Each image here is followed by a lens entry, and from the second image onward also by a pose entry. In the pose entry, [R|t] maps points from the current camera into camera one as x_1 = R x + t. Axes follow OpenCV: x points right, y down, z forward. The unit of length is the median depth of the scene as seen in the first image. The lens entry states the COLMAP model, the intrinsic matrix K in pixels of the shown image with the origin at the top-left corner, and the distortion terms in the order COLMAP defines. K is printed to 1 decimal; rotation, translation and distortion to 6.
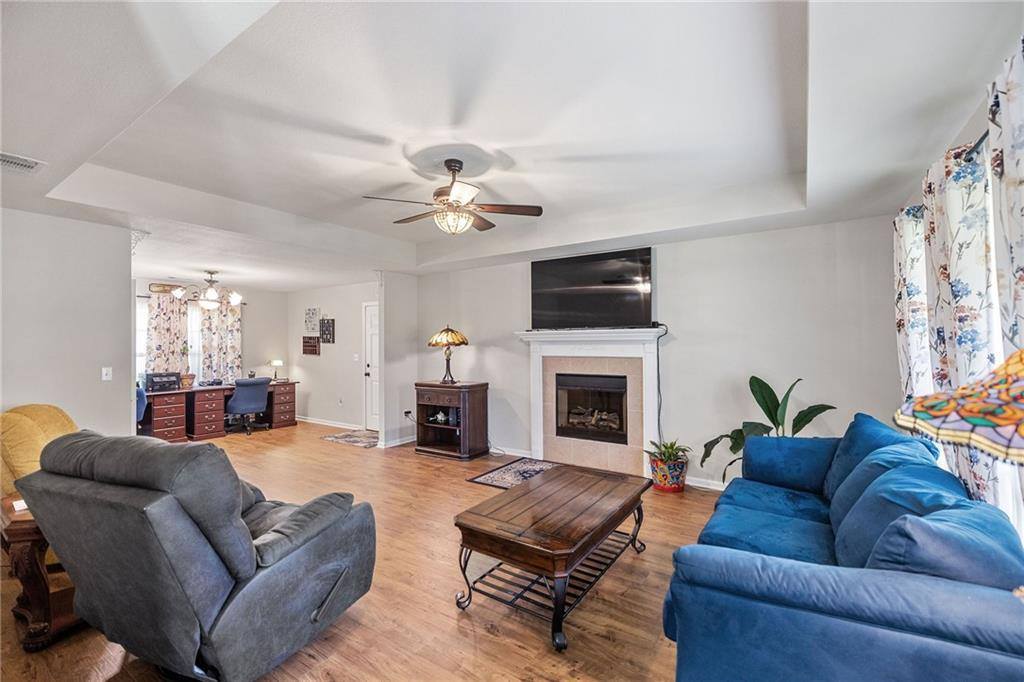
lens RADIAL K [[429.8, 0, 514.6], [0, 429.8, 339.9], [0, 0, 1]] dist [0.000965, -0.000248]
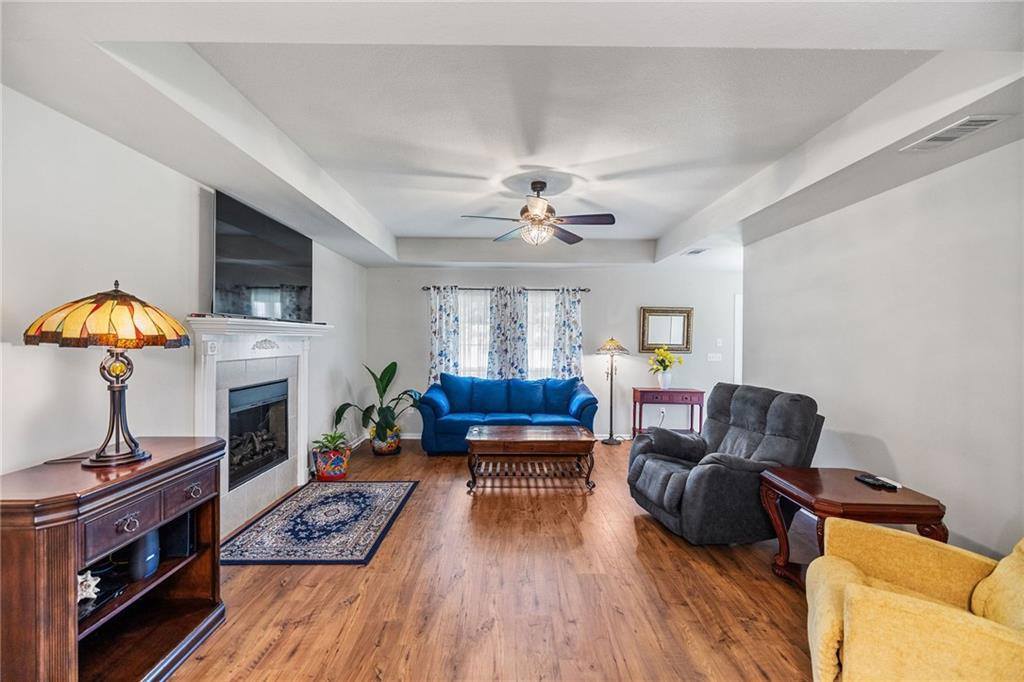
lens RADIAL K [[429.8, 0, 517.0], [0, 429.8, 342.4], [0, 0, 1]] dist [0.000965, -0.000248]
pose [[-0.560494, -0.005647, 0.828139, -0.725445], [-0.011153, 0.999938, -0.000730, 0.009015], [-0.828083, -0.009645, -0.560522, 1.149491]]
